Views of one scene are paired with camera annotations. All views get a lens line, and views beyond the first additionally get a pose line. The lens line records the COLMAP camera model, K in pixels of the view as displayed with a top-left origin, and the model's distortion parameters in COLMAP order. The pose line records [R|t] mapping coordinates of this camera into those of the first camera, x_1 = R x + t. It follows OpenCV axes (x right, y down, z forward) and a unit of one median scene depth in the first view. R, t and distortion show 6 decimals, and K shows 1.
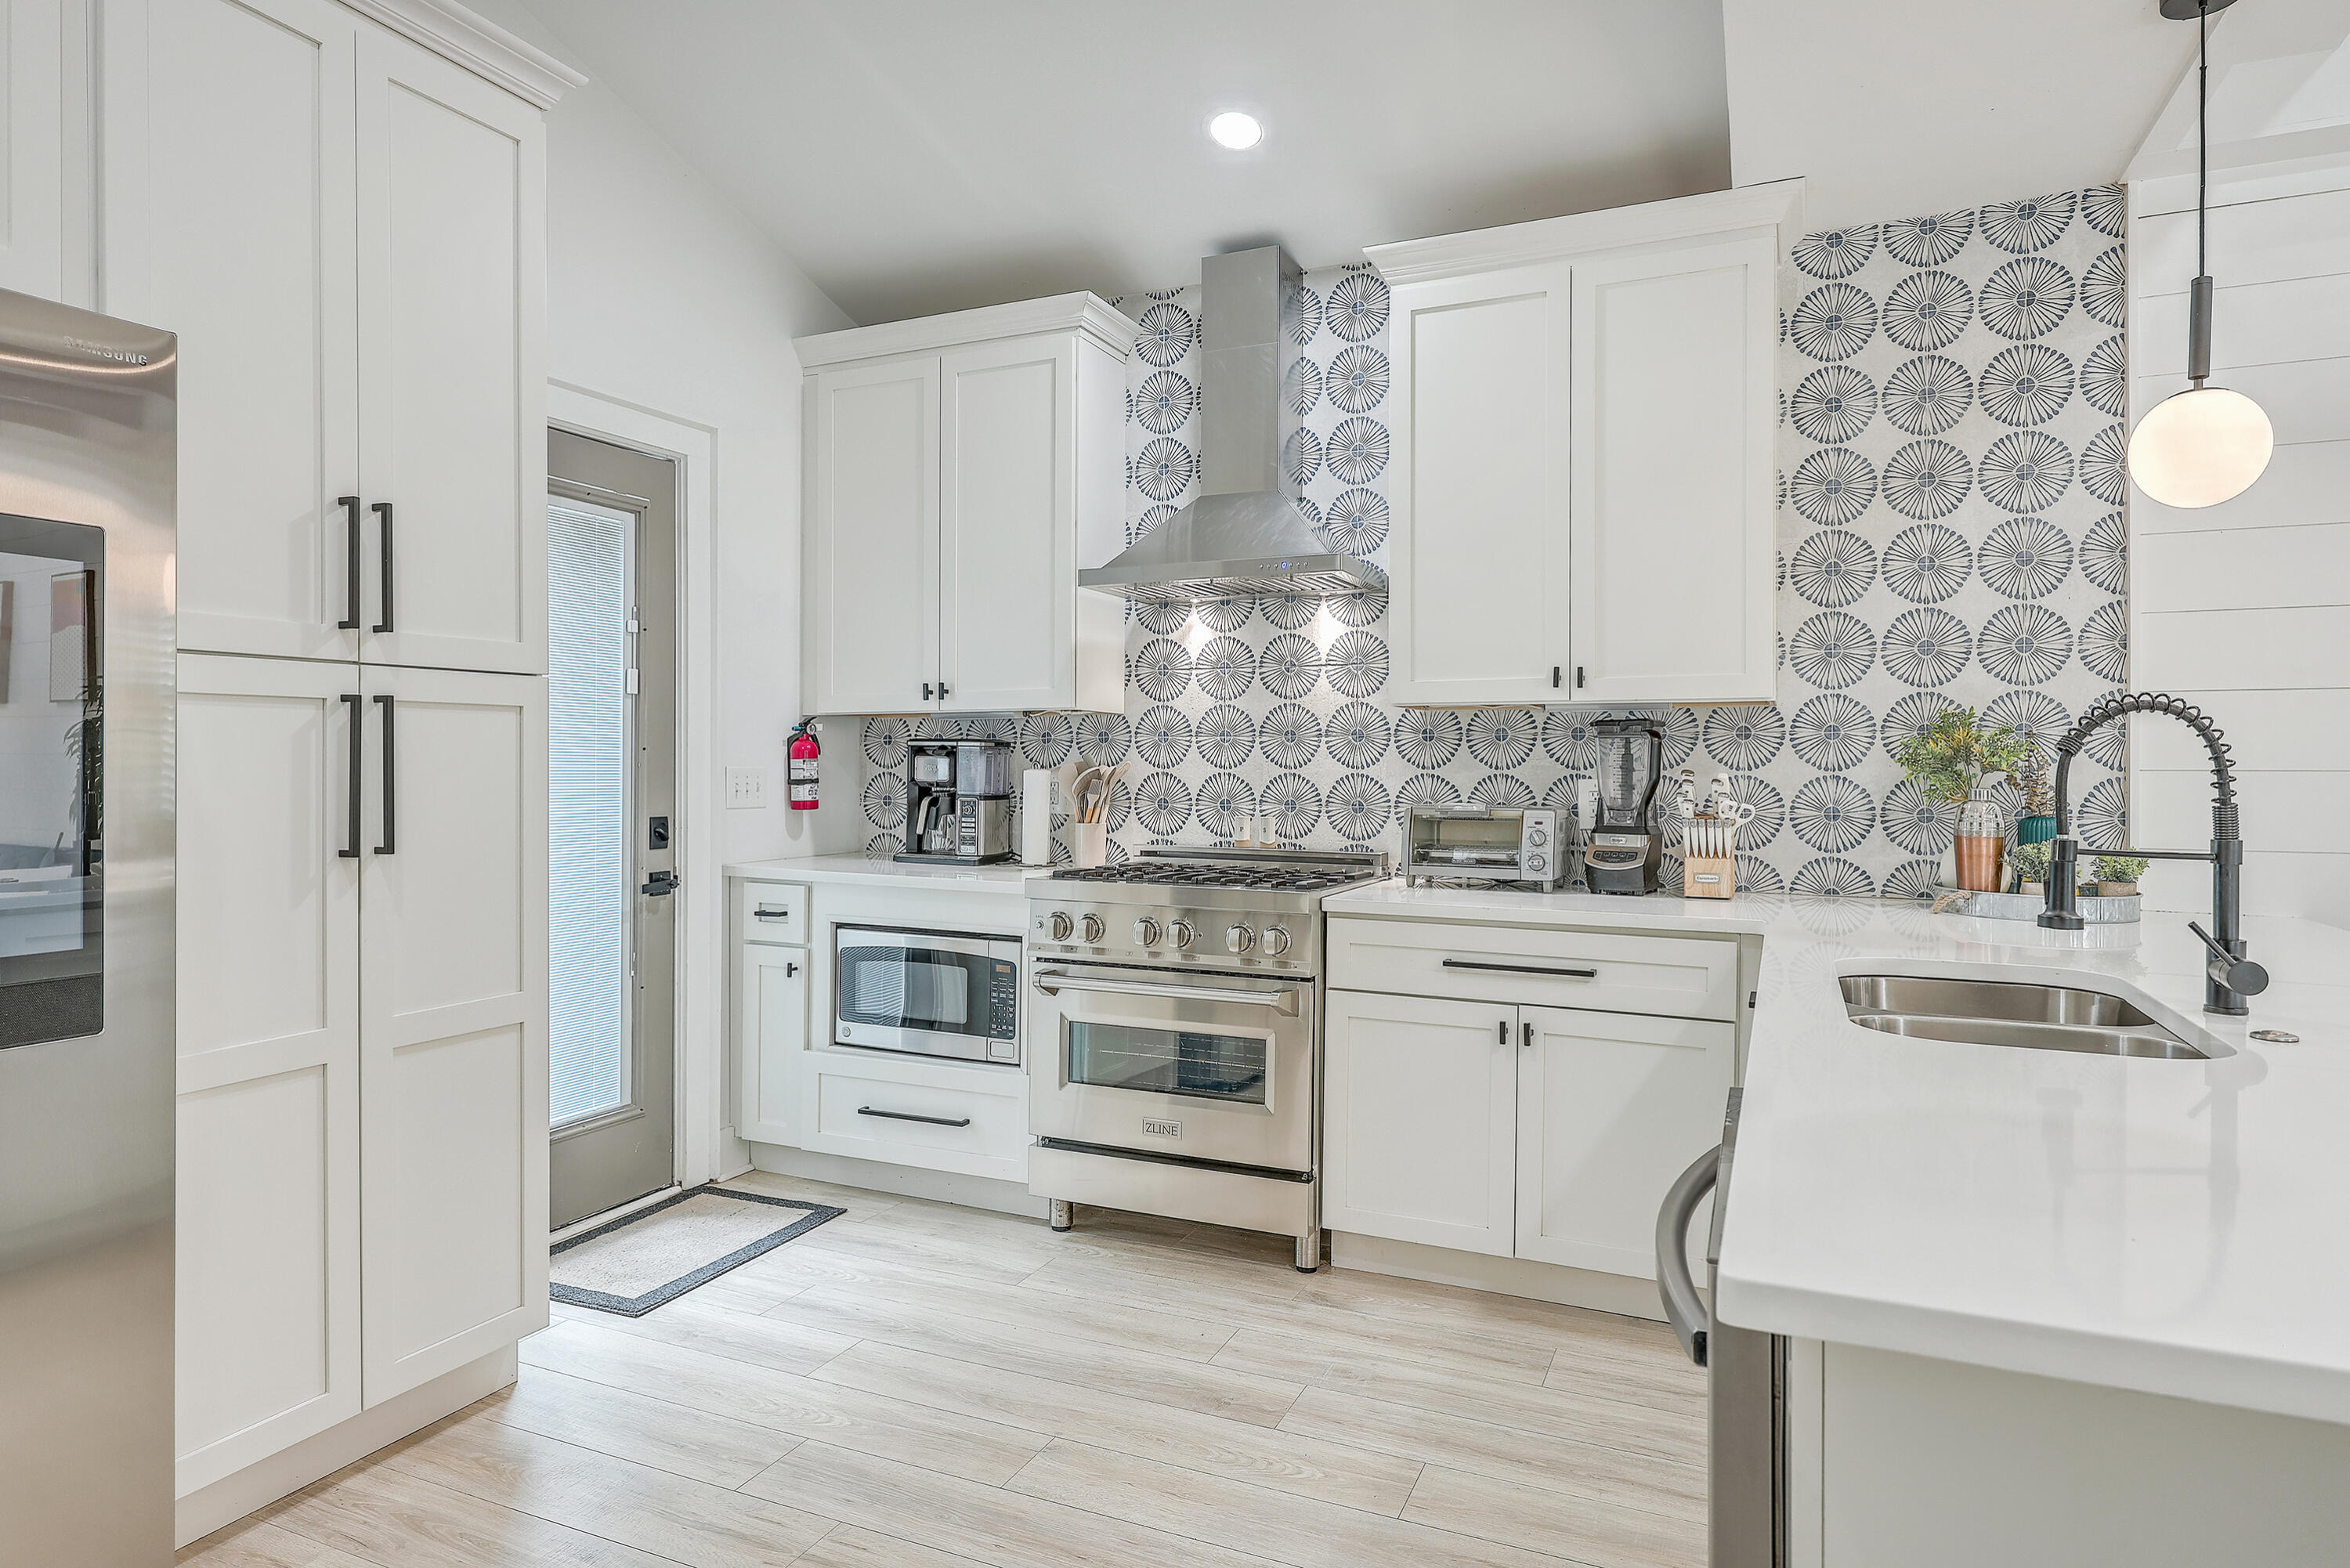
lens RADIAL K [[1344.5, 0, 1179.6], [0, 1344.5, 769.6], [0, 0, 1]] dist [0.000070, -0.001160]
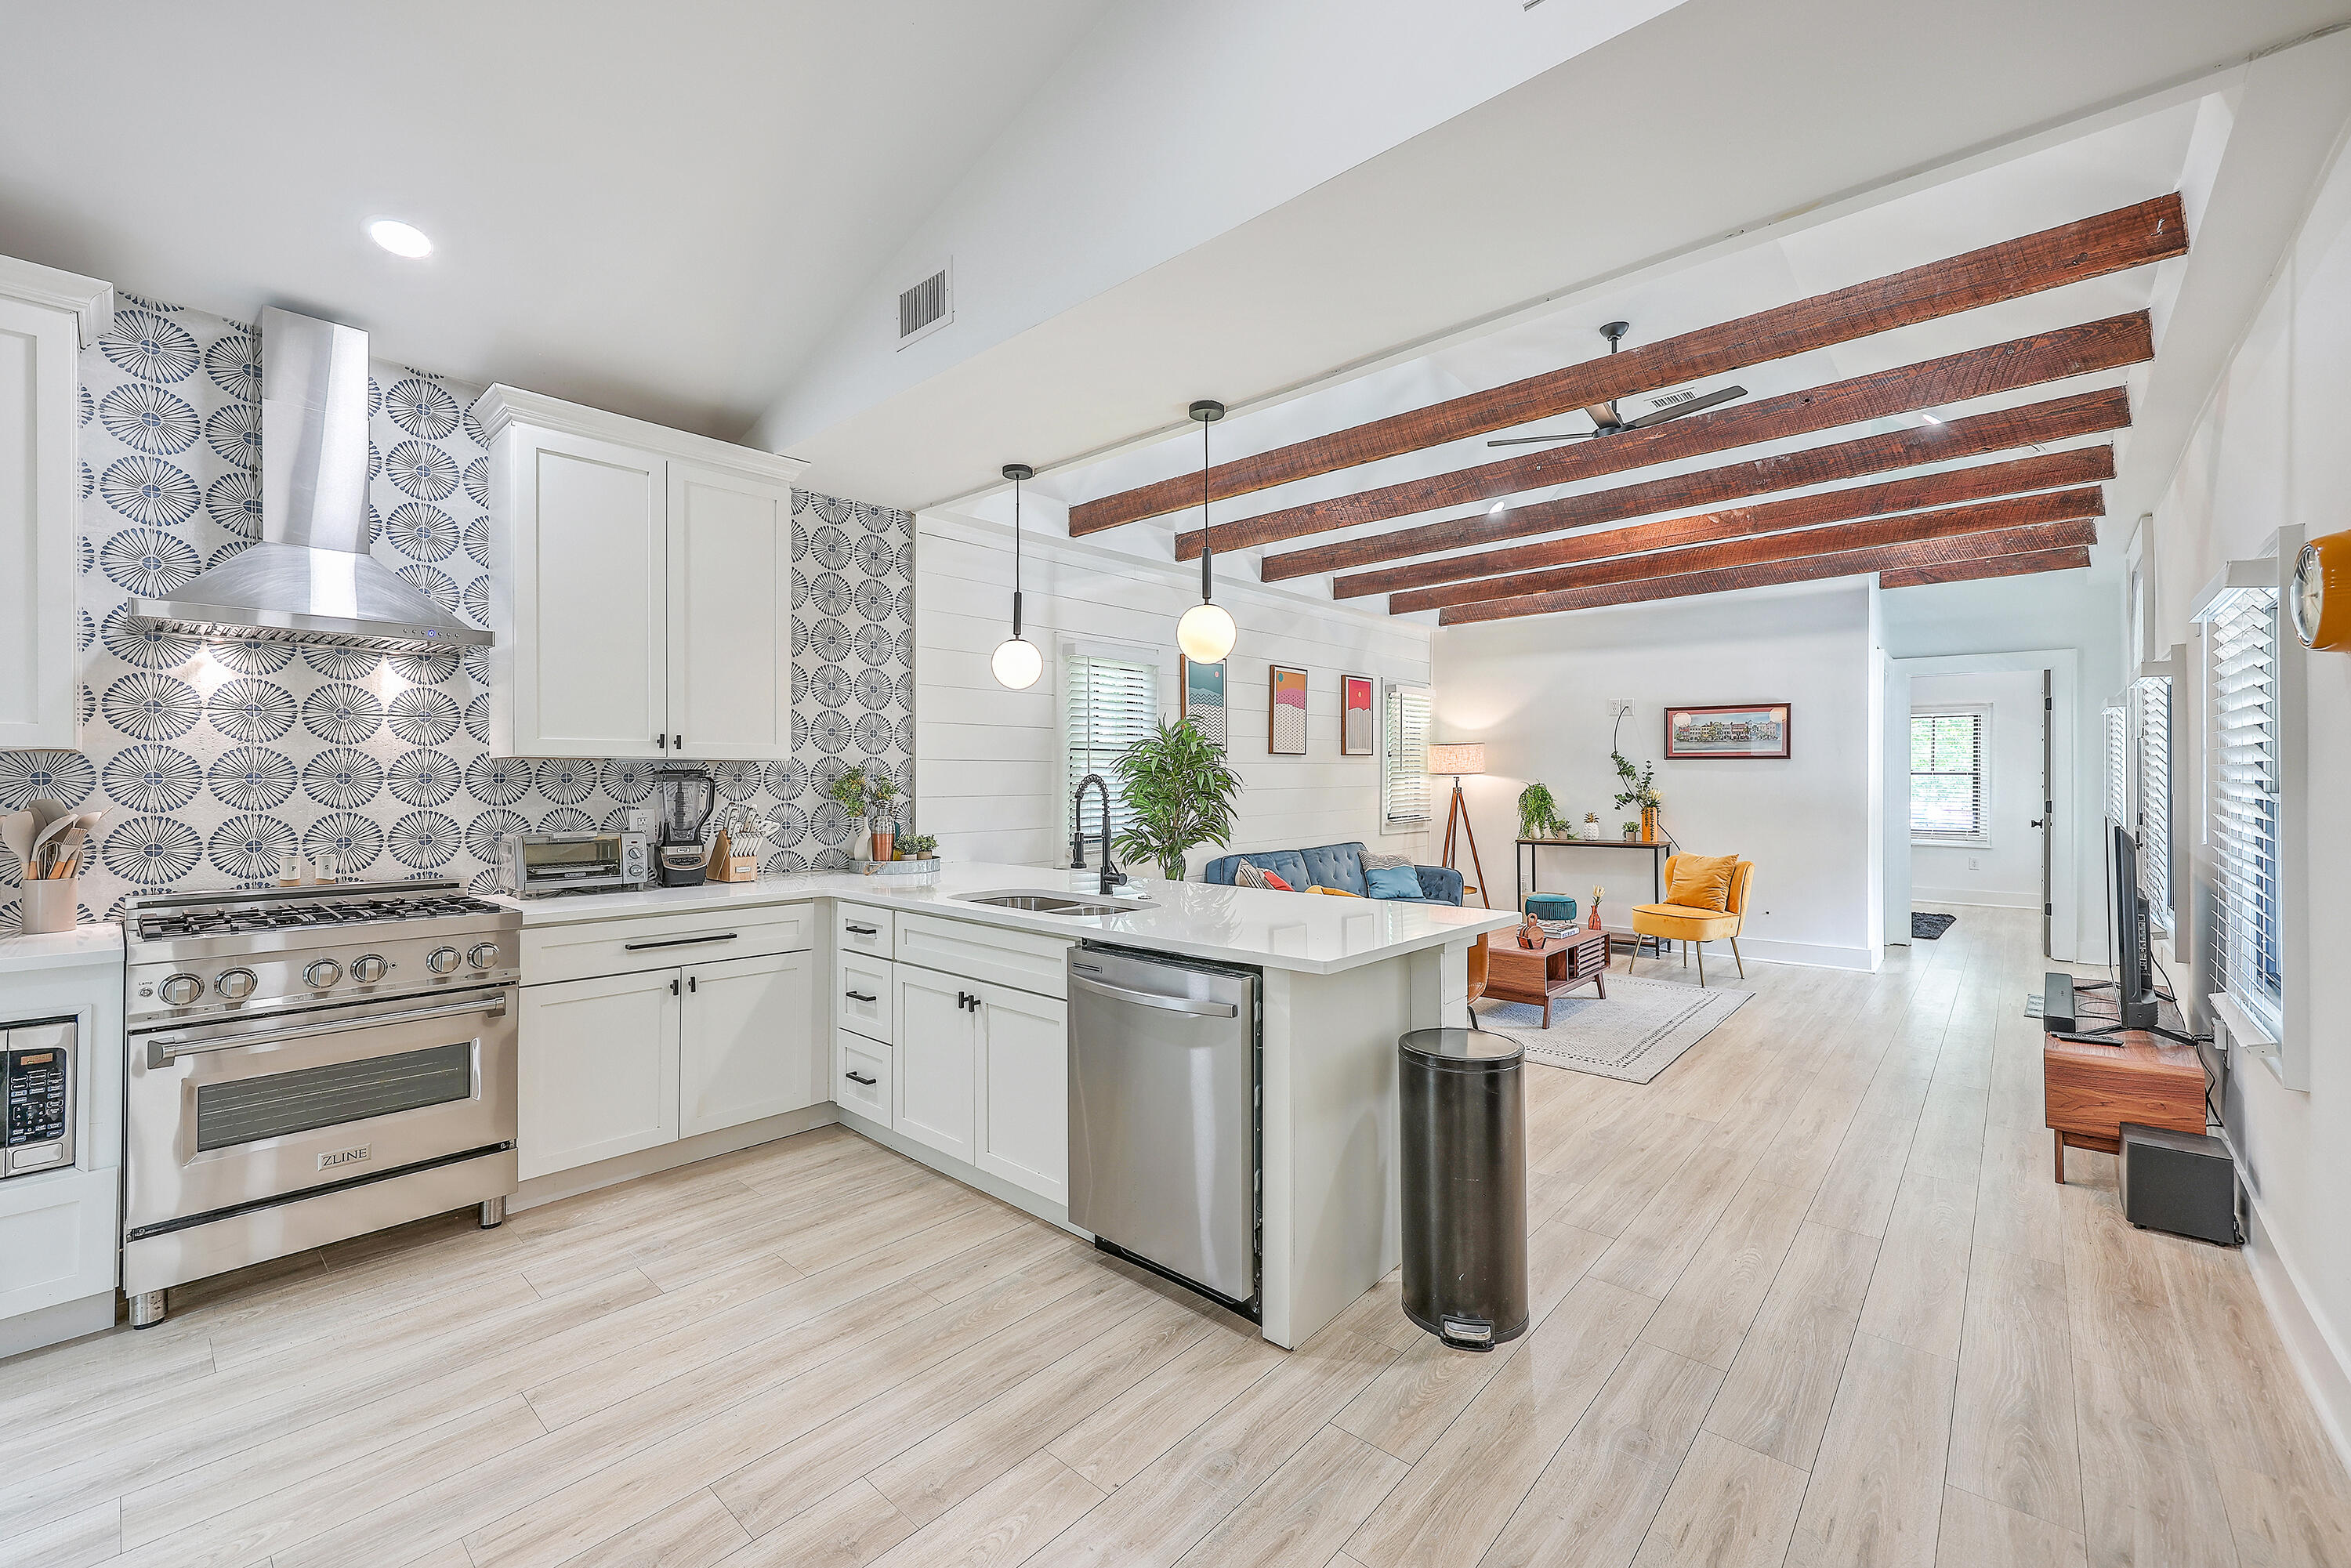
lens RADIAL K [[953.8, 0, 1179.8], [0, 953.8, 780.2], [0, 0, 1]] dist [0.002178, 0.000343]
pose [[0.310106, -0.005386, 0.950687, -0.525847], [0.005339, 0.999978, 0.003924, -0.027280], [-0.950687, 0.003859, 0.310128, 0.146424]]
